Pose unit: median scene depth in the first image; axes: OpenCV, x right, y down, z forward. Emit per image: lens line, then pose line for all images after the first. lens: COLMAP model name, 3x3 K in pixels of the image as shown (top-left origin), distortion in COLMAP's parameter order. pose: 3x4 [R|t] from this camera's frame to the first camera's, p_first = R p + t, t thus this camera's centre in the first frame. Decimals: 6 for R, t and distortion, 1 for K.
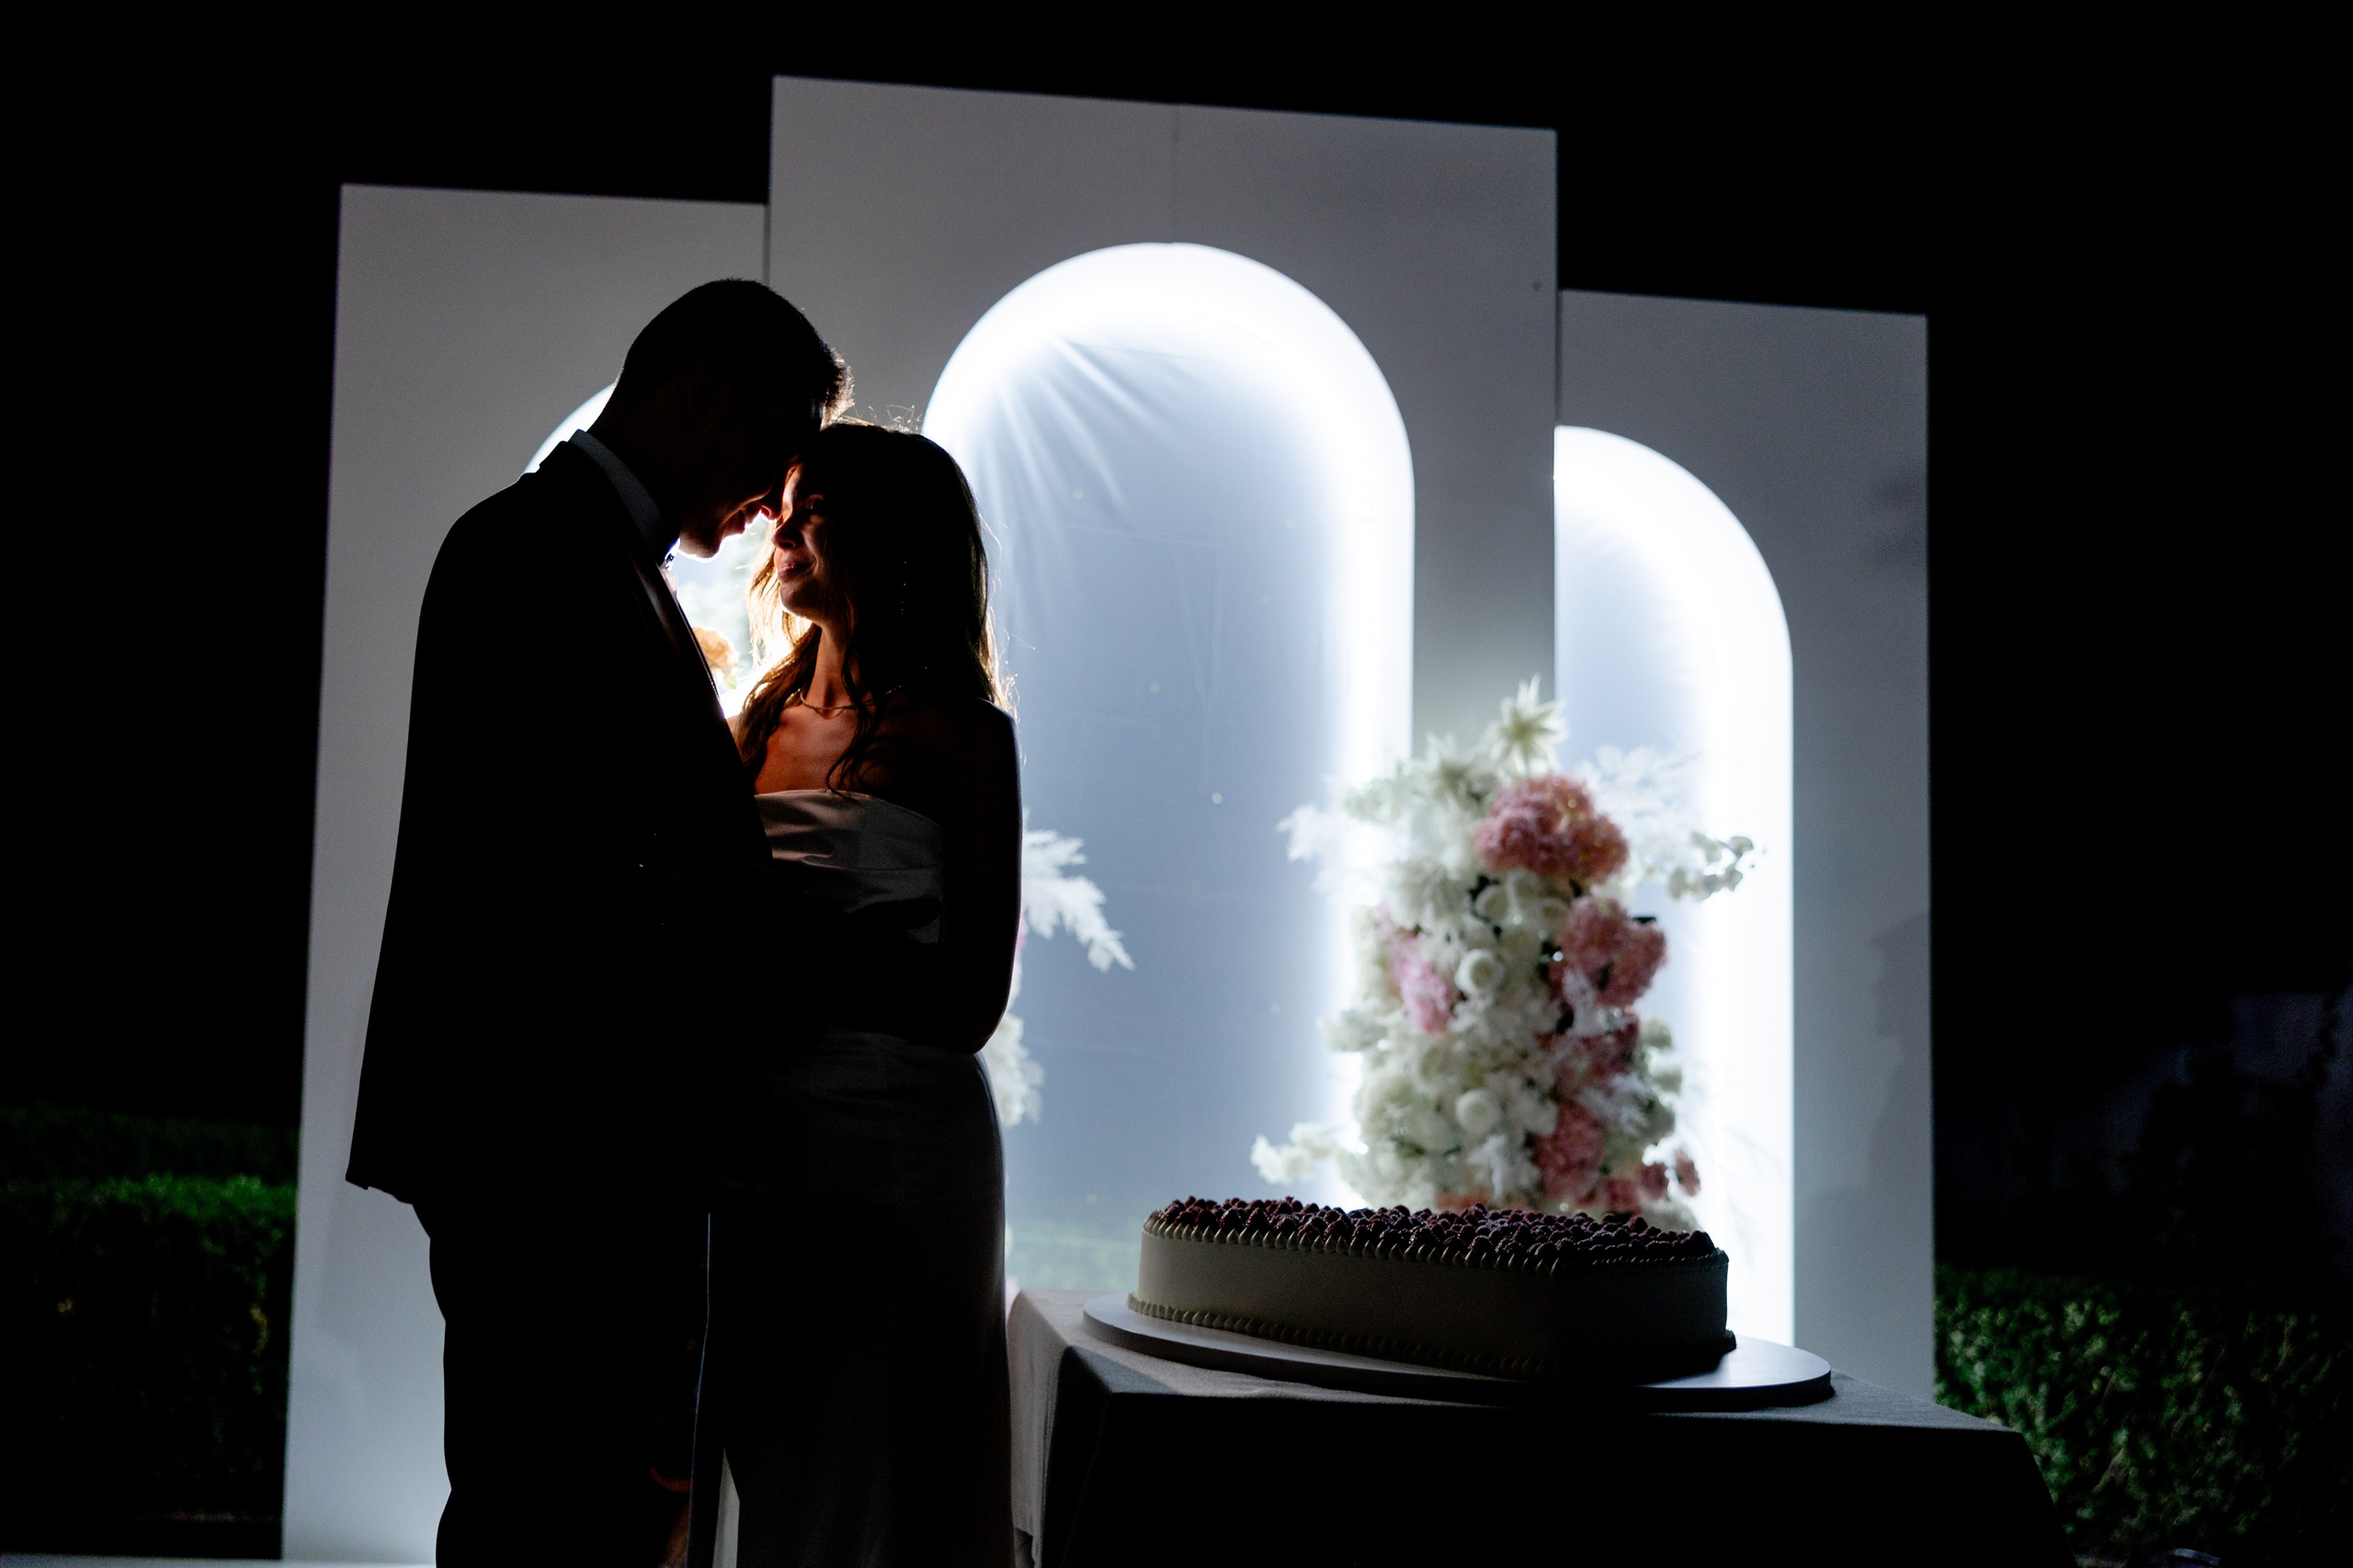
lens RADIAL K [[2314.8, 0, 1179.9], [0, 2314.8, 773.3], [0, 0, 1]] dist [0.006229, 0.000000]
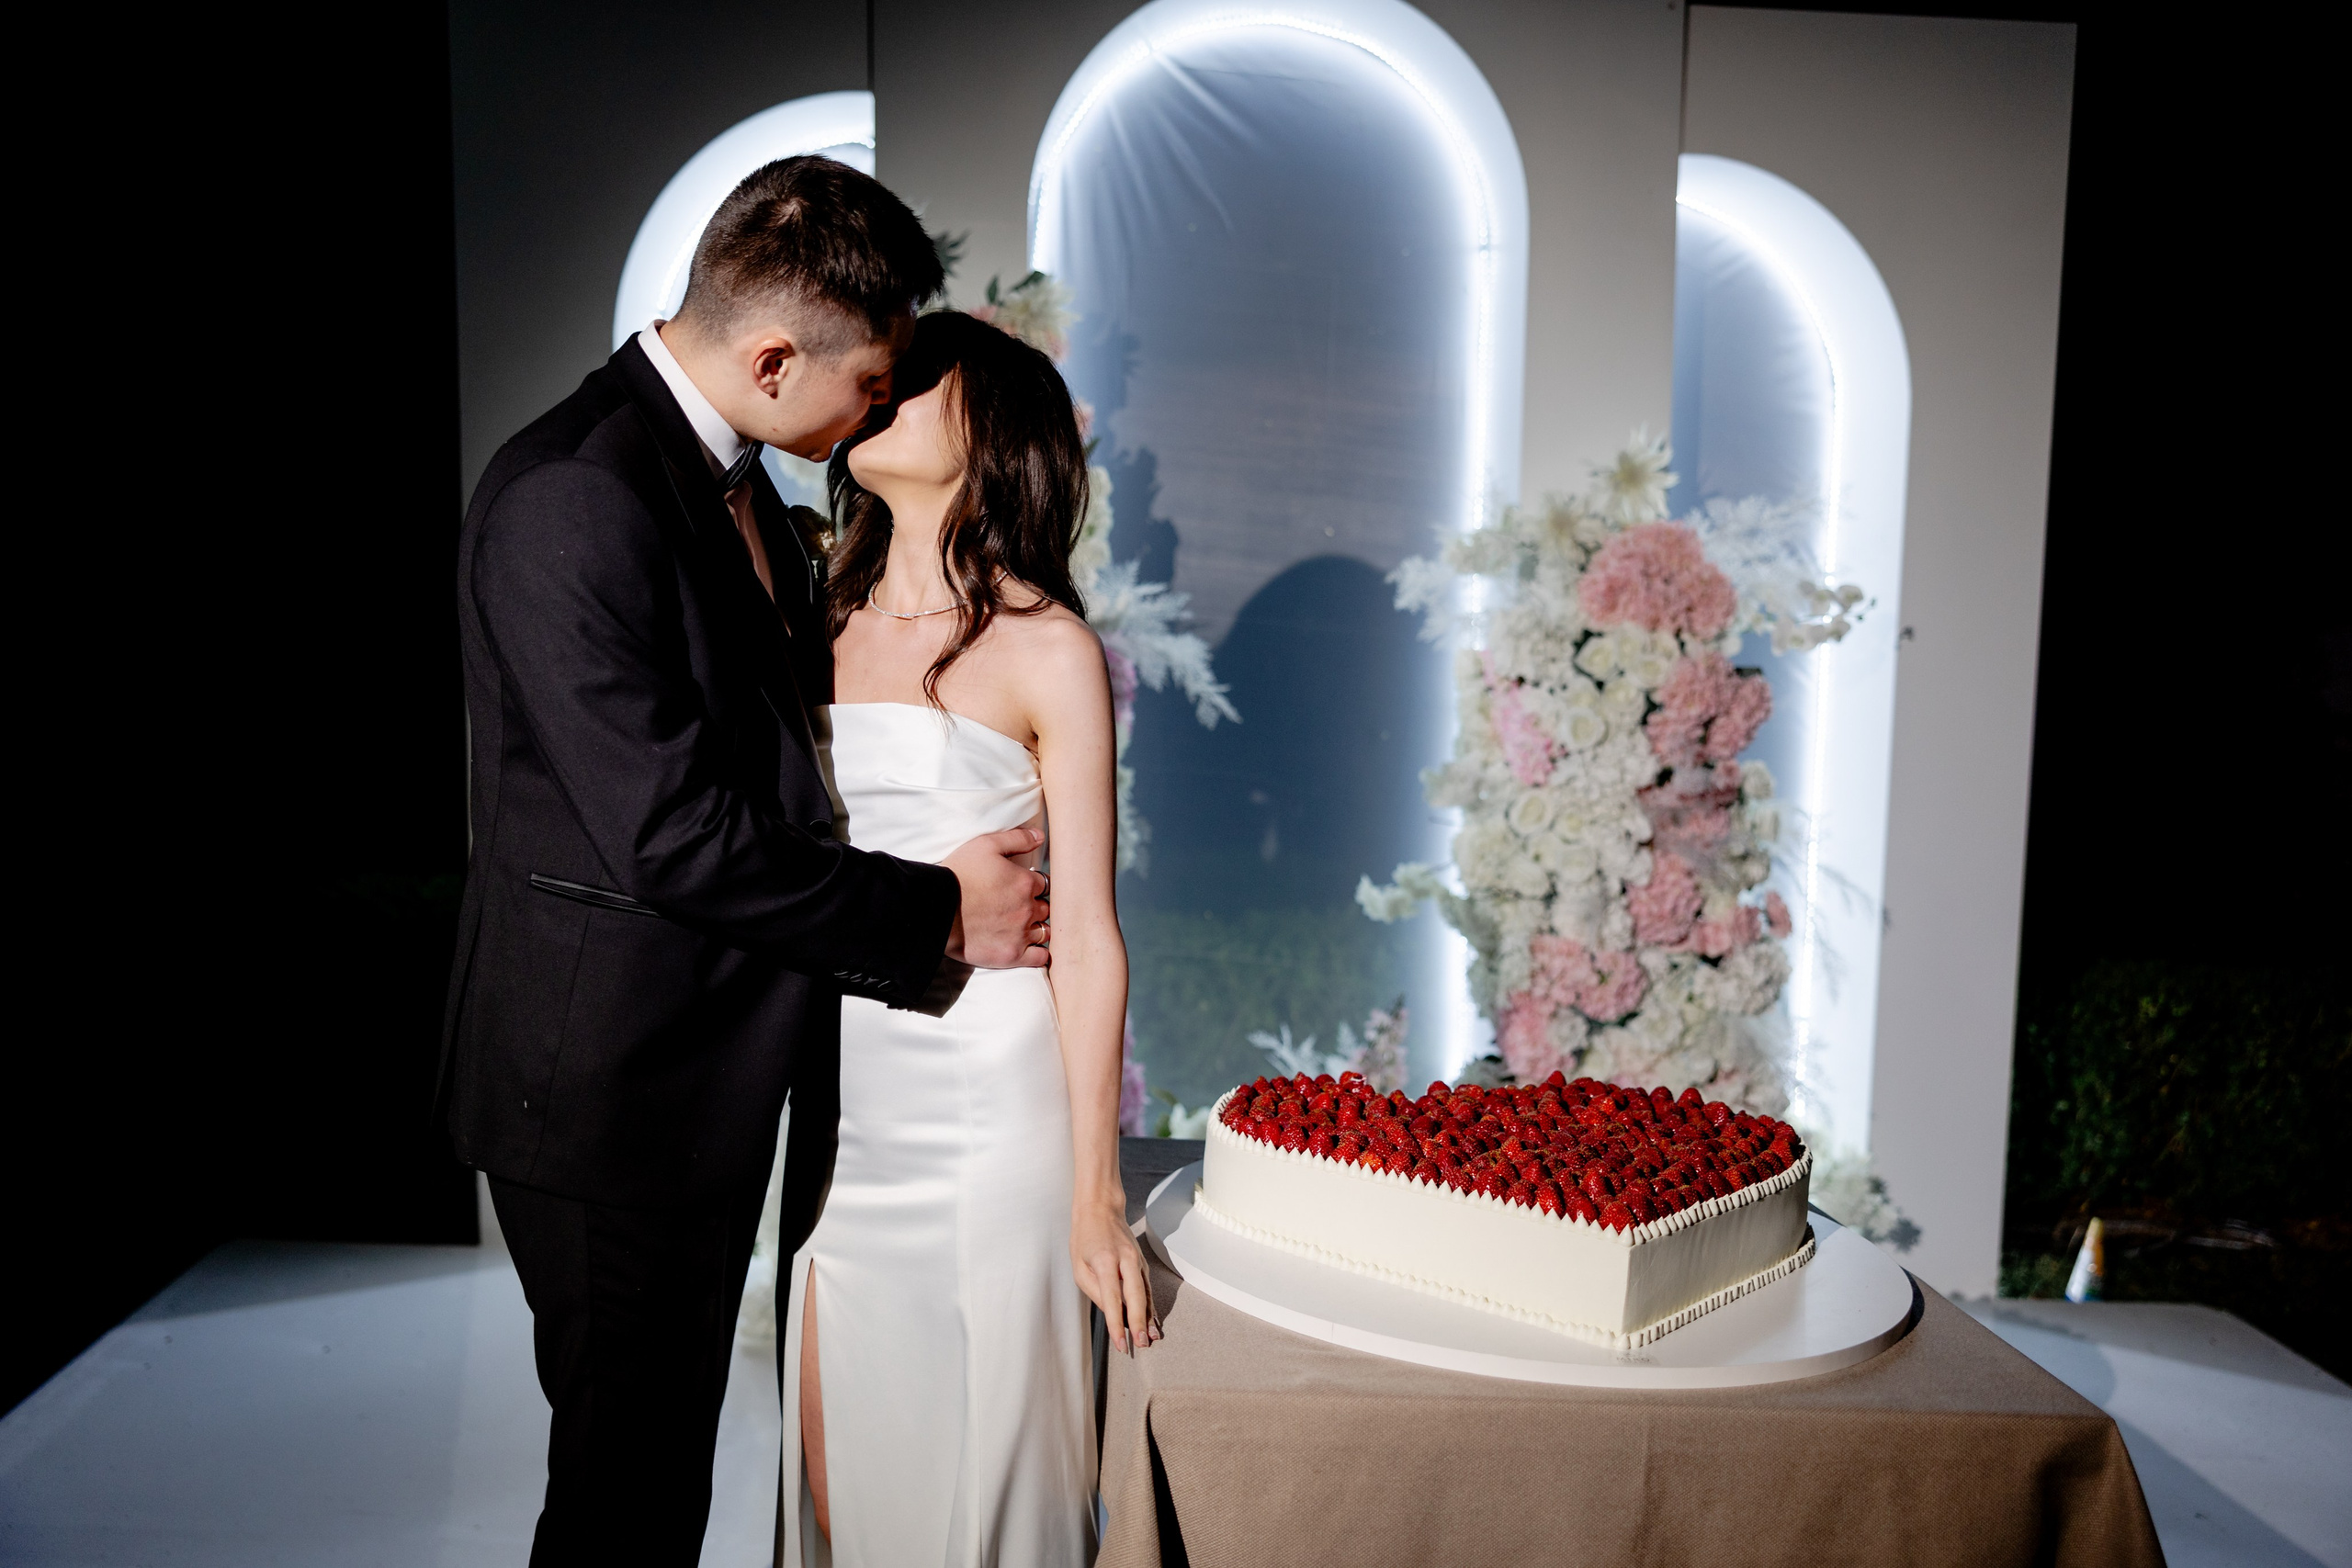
lens RADIAL K [[2065.4, 0, 1180.7], [0, 2065.4, 779.5], [0, 0, 1]] dist [-0.023693, 0.033637]
pose [[0.997300, 0.006093, -0.073185, 0.019617], [0.007835, 0.982039, 0.188515, -0.060312], [0.073020, -0.188579, 0.979340, 0.090465]]
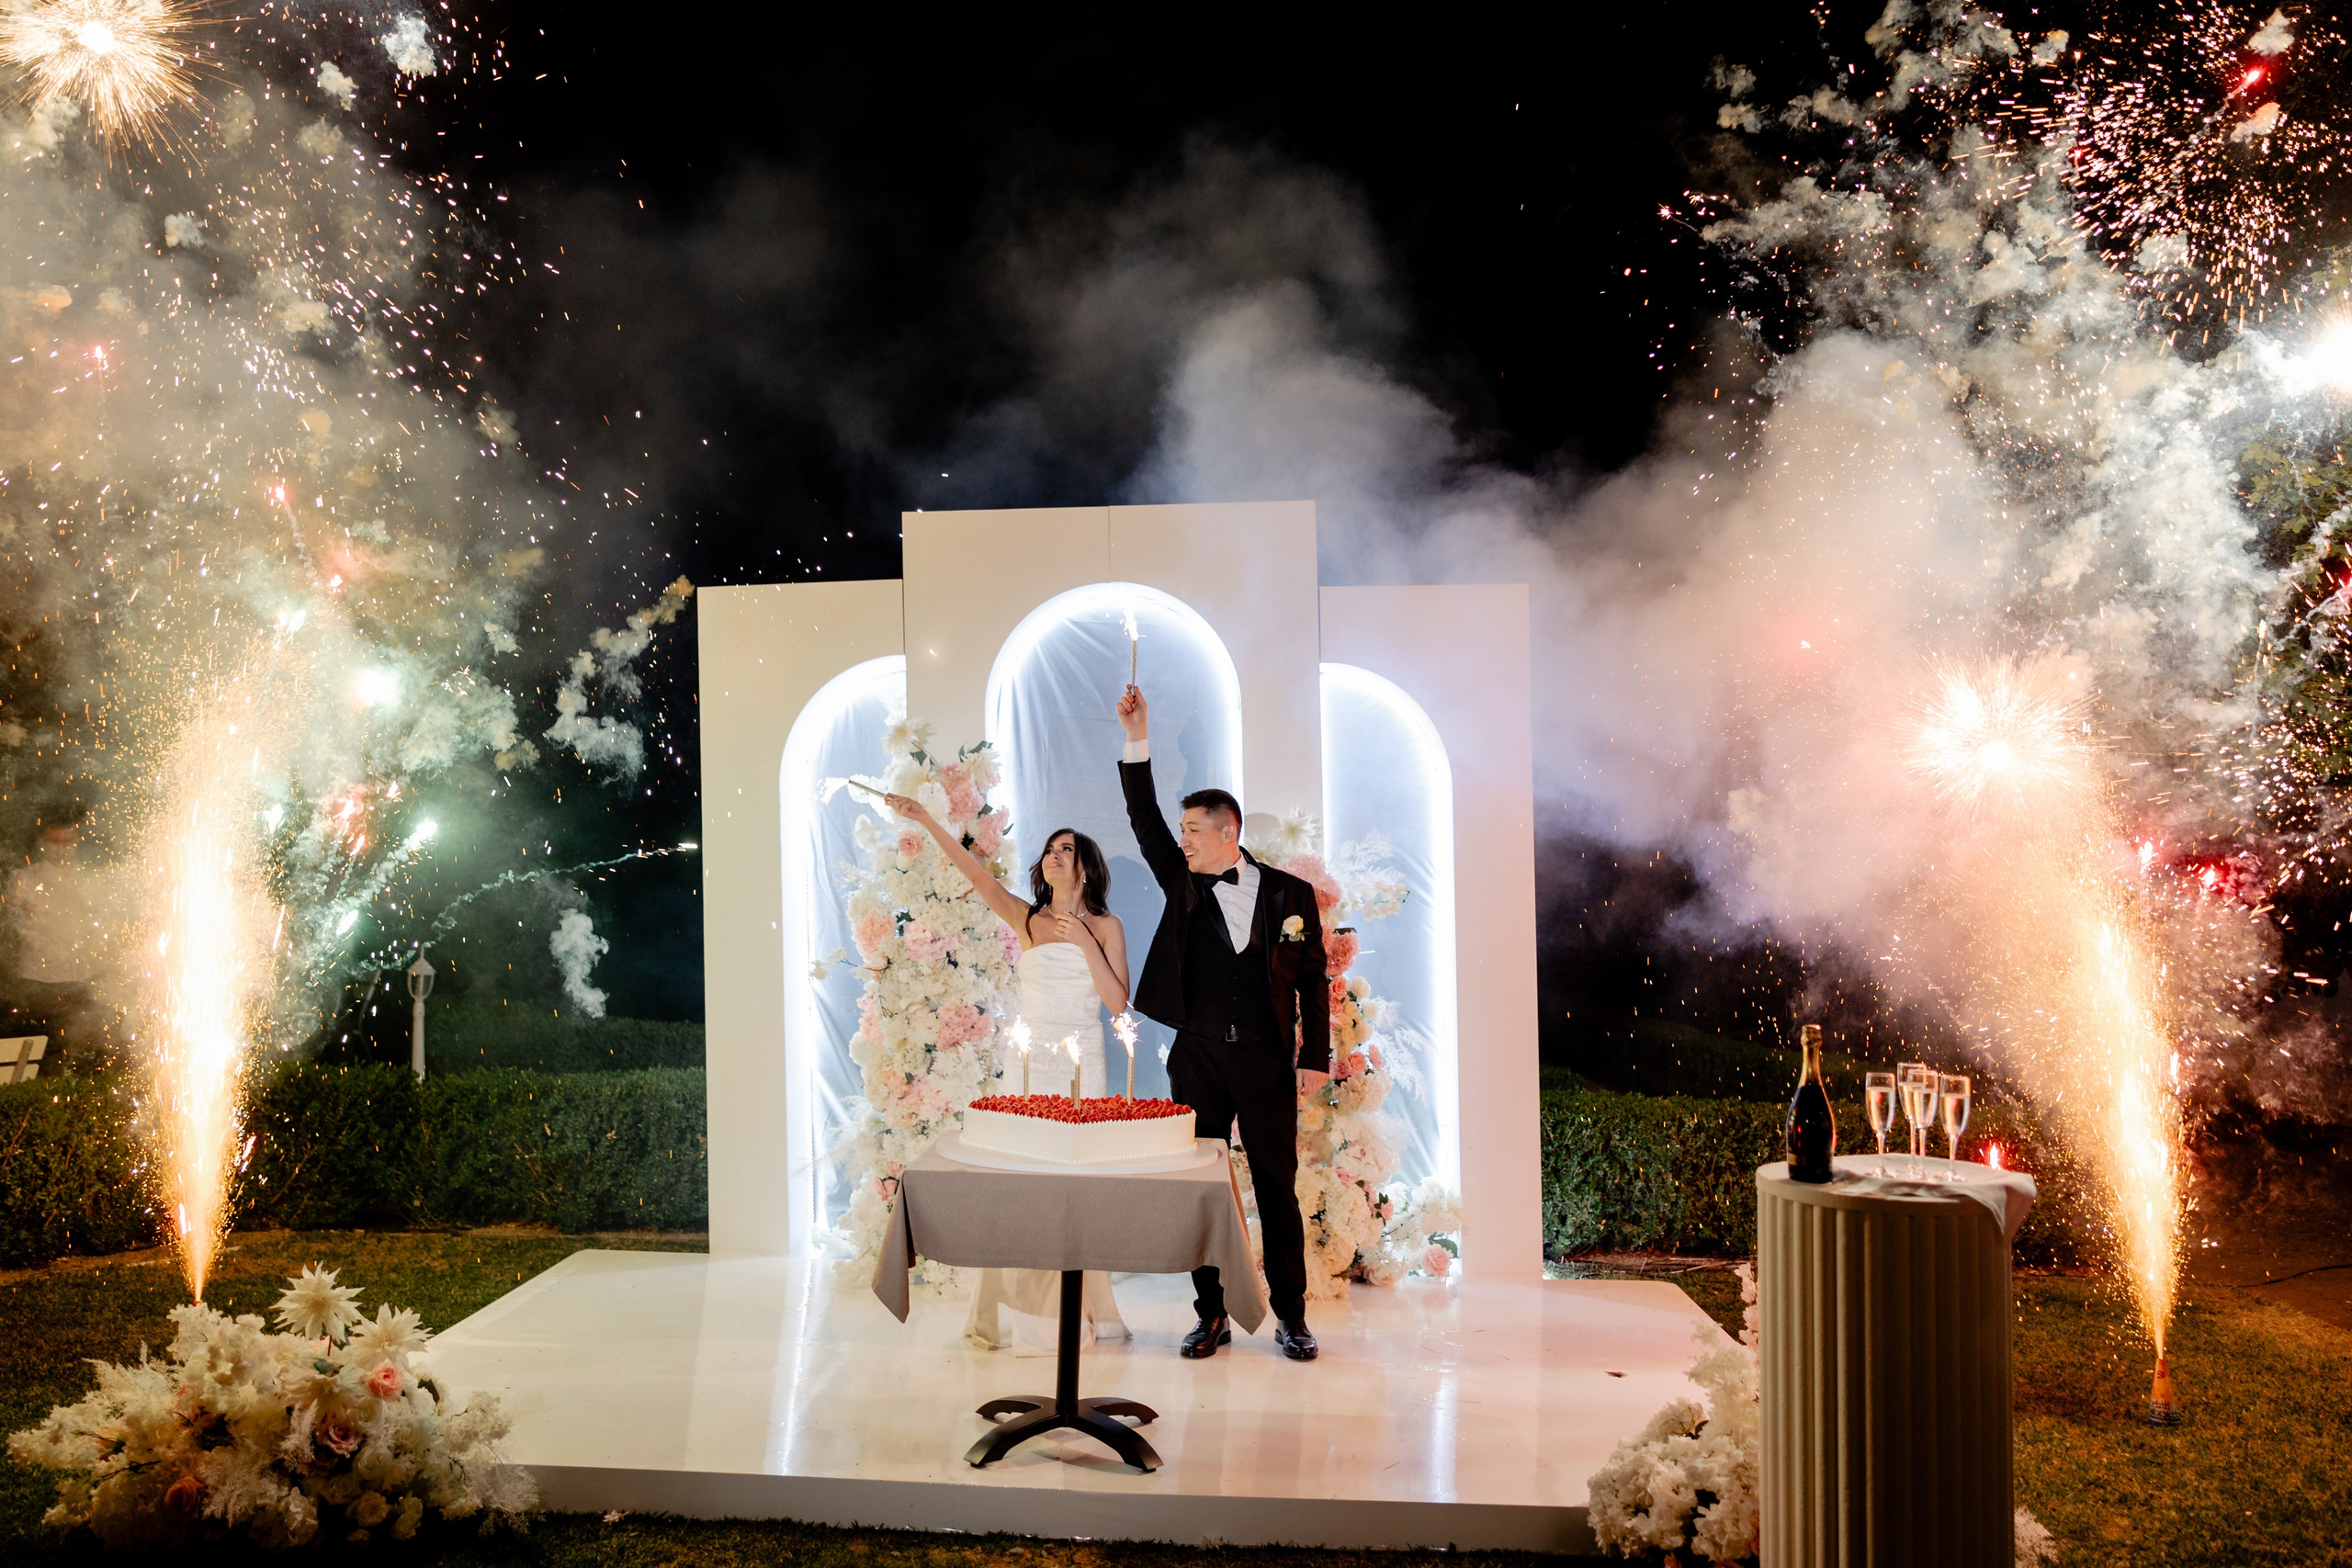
lens RADIAL K [[1864.4, 0, 1185.7], [0, 1864.4, 781.6], [0, 0, 1]] dist [0.007808, -0.004424]
pose [[0.985023, -0.044764, -0.166509, 0.325616], [0.053923, 0.997247, 0.050894, -0.145718], [0.163772, -0.059110, 0.984726, -0.550175]]
